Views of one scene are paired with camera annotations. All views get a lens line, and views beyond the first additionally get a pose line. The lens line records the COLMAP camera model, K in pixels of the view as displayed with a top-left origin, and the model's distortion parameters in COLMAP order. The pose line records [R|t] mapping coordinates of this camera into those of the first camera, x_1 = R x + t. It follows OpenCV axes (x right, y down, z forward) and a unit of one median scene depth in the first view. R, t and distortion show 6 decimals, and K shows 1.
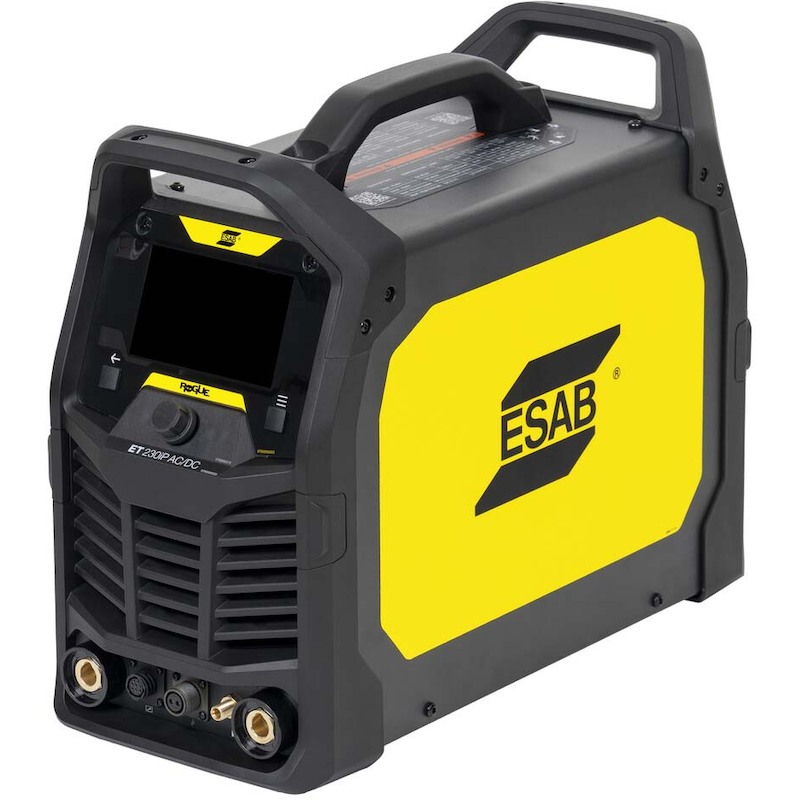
lens RADIAL K [[4901.3, 0, 400.1], [0, 4901.3, 400.0], [0, 0, 1]] dist [0.173897, -10.905617]
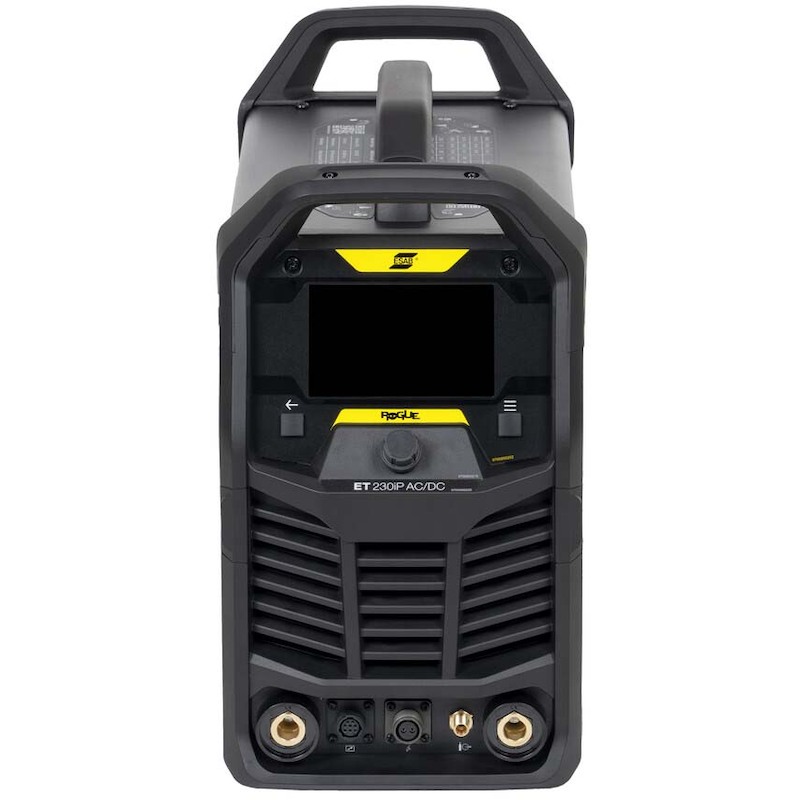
lens RADIAL K [[4901.3, 0, 400.1], [0, 4901.3, 400.0], [0, 0, 1]] dist [0.173897, -10.905617]
pose [[0.794404, -0.186921, 0.577913, -0.618925], [0.192058, 0.979954, 0.052954, -0.058189], [-0.576226, 0.068926, 0.814379, 0.185234]]
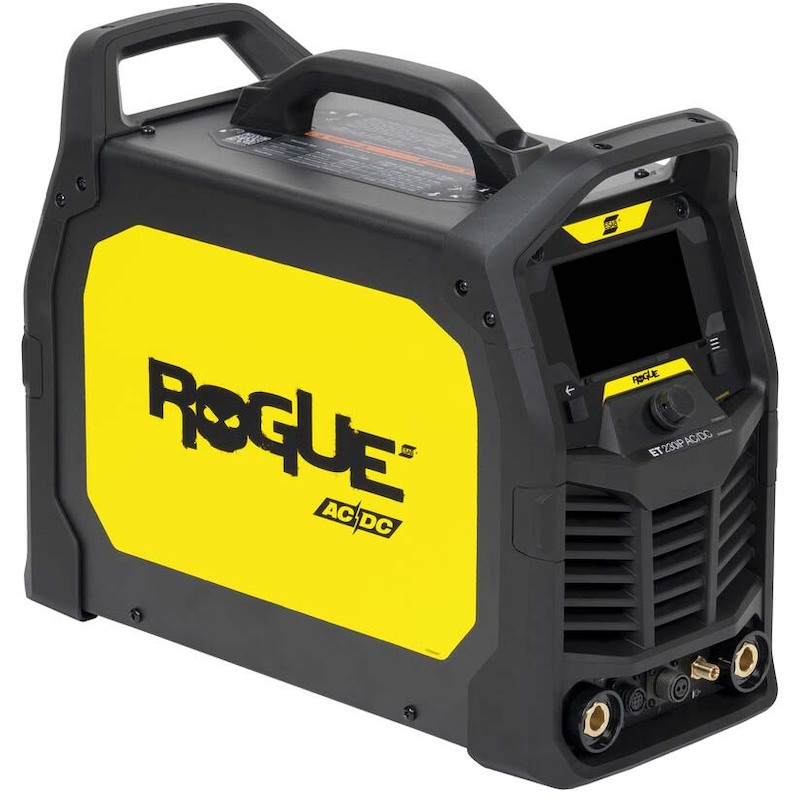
lens RADIAL K [[4901.3, 0, 400.1], [0, 4901.3, 400.0], [0, 0, 1]] dist [0.173897, -10.905617]
pose [[0.099156, -0.301786, 0.948205, -0.988621], [0.310469, 0.914715, 0.258660, -0.269842], [-0.945398, 0.268741, 0.184394, 0.864839]]
